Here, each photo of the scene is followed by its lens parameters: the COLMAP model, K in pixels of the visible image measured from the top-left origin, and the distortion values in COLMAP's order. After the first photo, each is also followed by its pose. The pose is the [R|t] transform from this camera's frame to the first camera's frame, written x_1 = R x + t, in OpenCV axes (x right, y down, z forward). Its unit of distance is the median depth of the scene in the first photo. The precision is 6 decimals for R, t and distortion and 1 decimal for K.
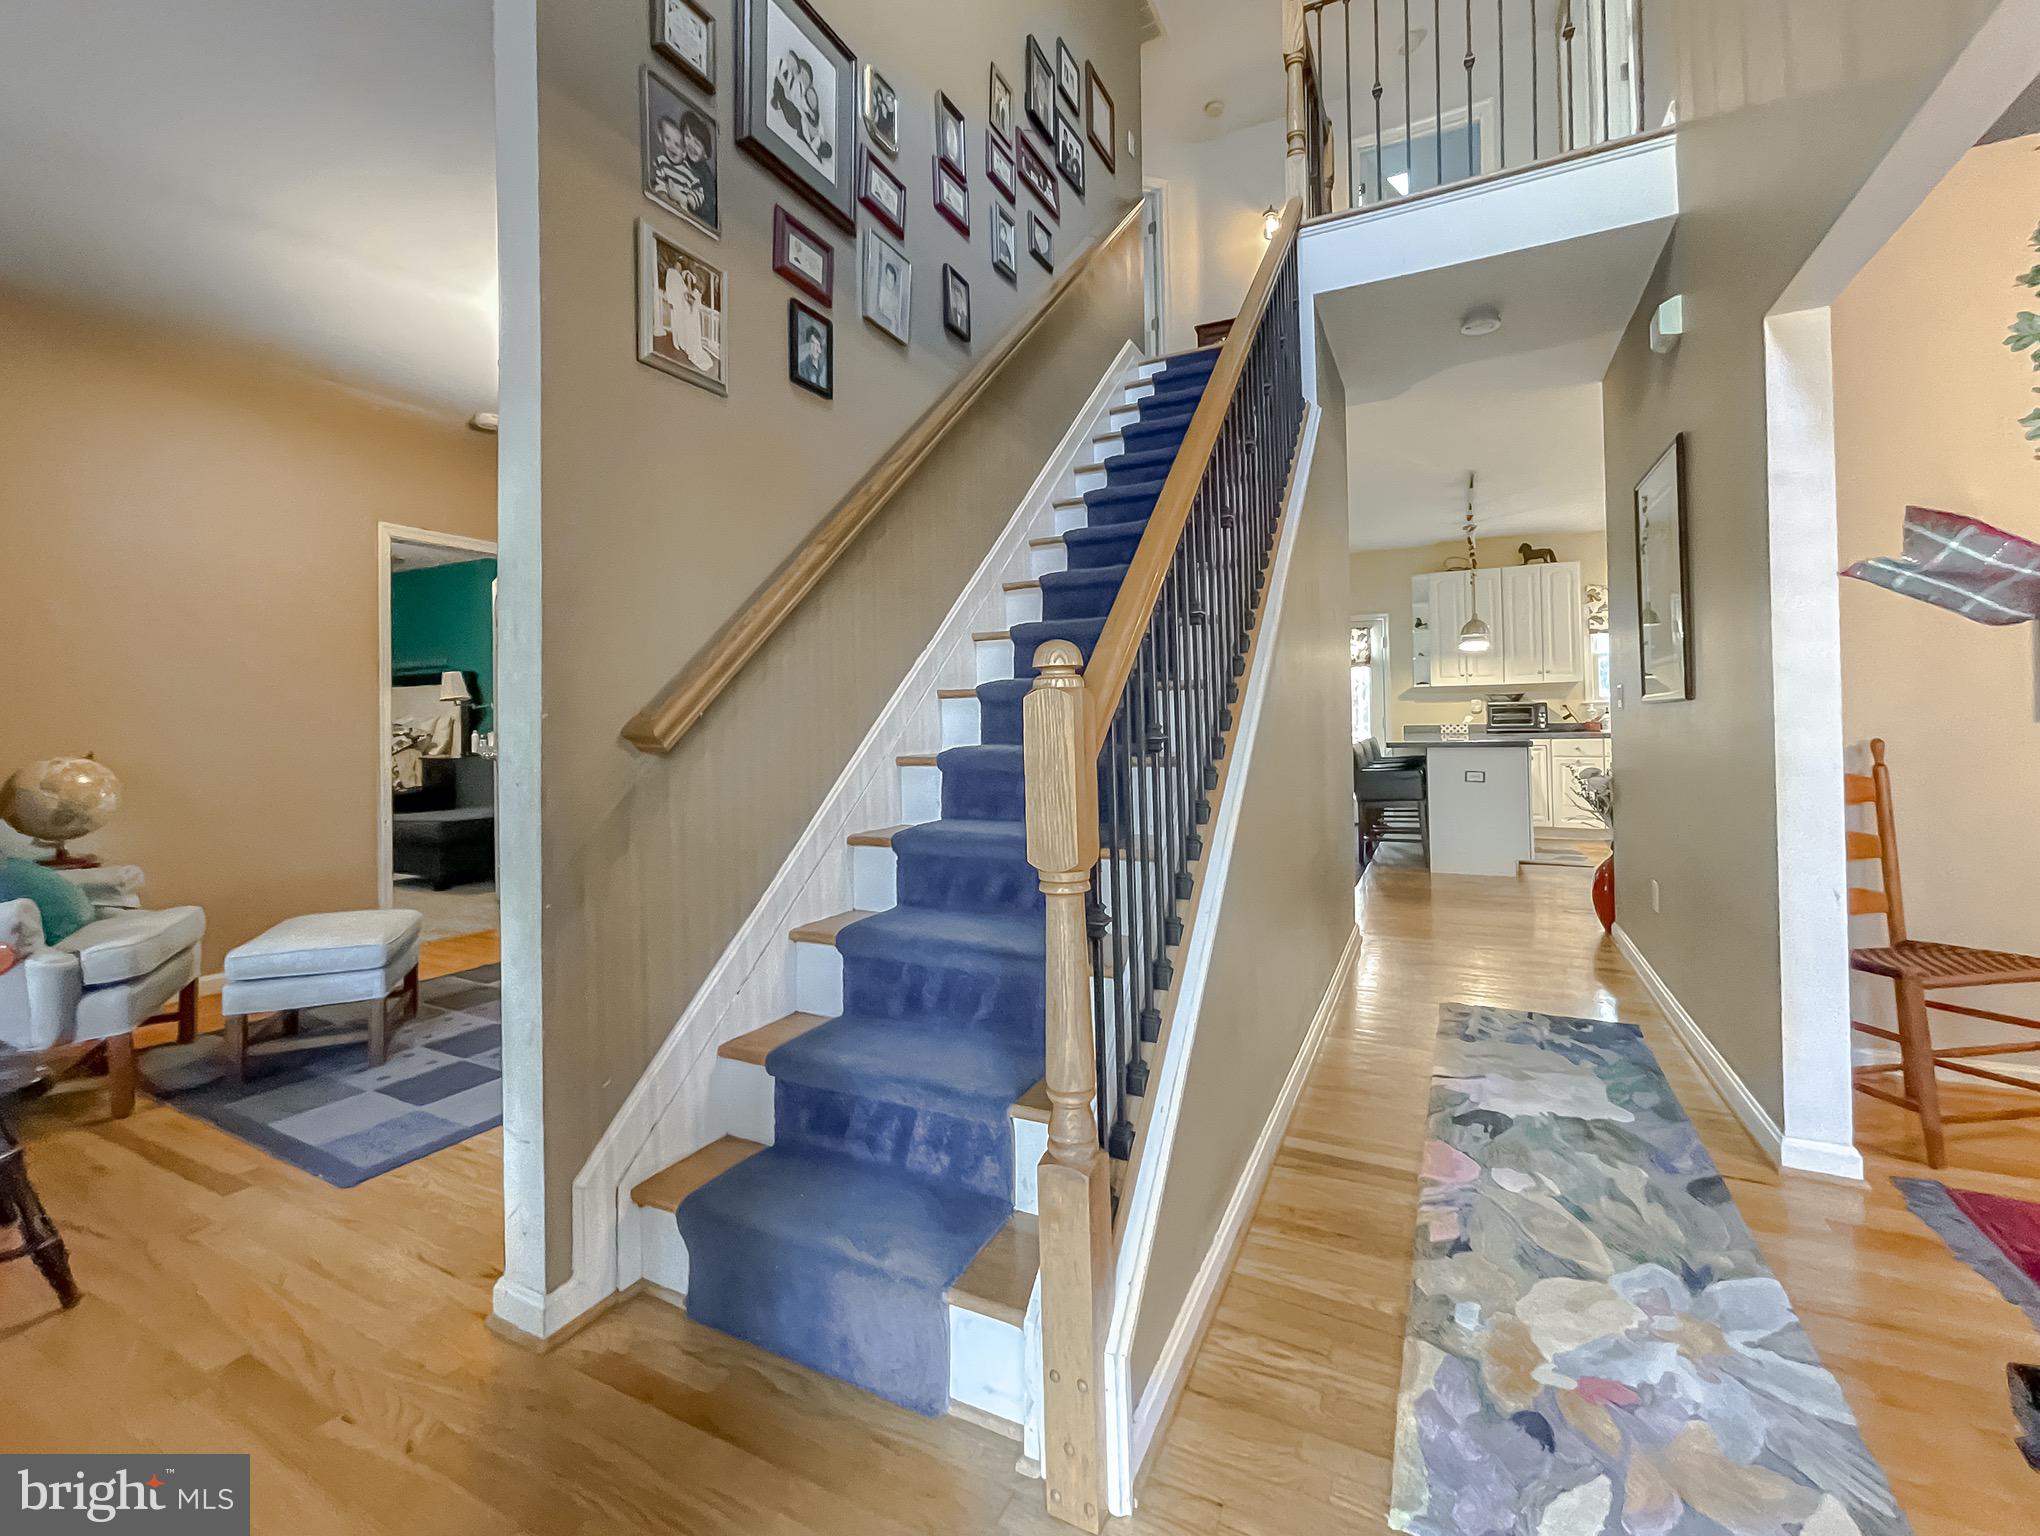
lens RADIAL K [[879.5, 0, 1019.9], [0, 879.5, 726.4], [0, 0, 1]] dist [0.001620, 0.005054]
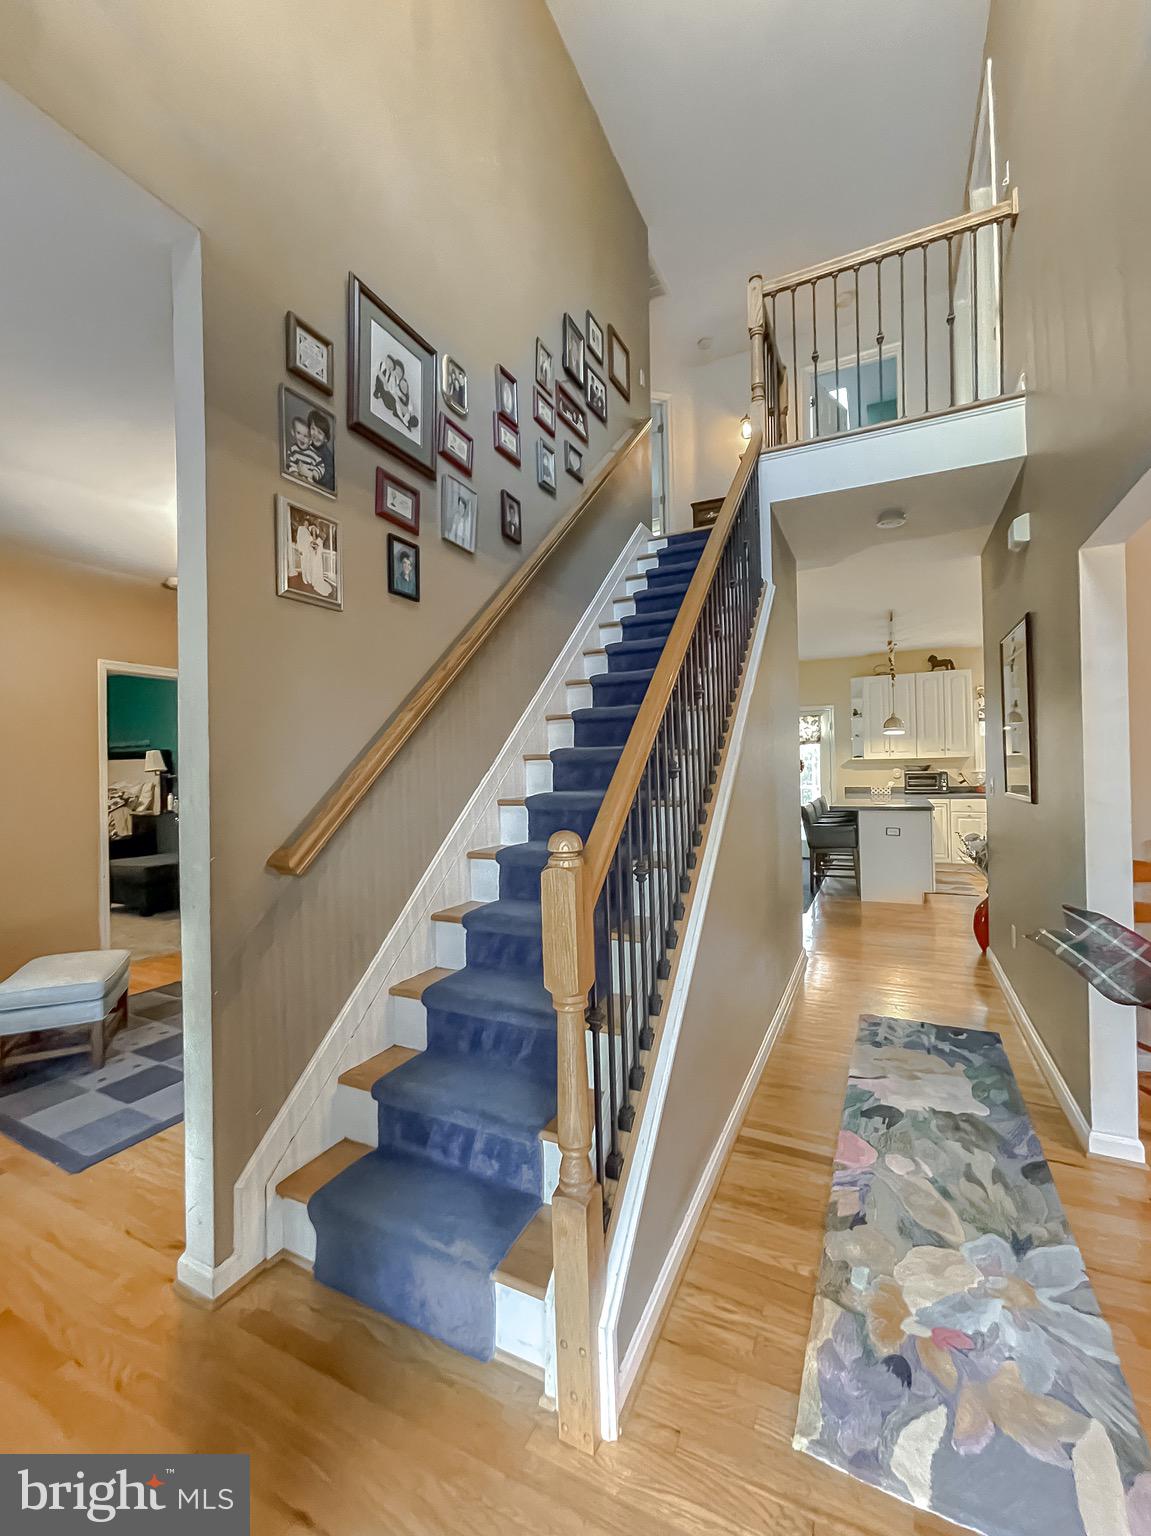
lens RADIAL K [[643.9, 0, 575.5], [0, 643.9, 768.0], [0, 0, 1]] dist [0.008239, 0.000278]
pose [[0.999988, -0.003745, 0.003241, 0.036441], [0.003718, 0.999959, 0.008277, -0.134569], [-0.003272, -0.008265, 0.999960, -0.034588]]
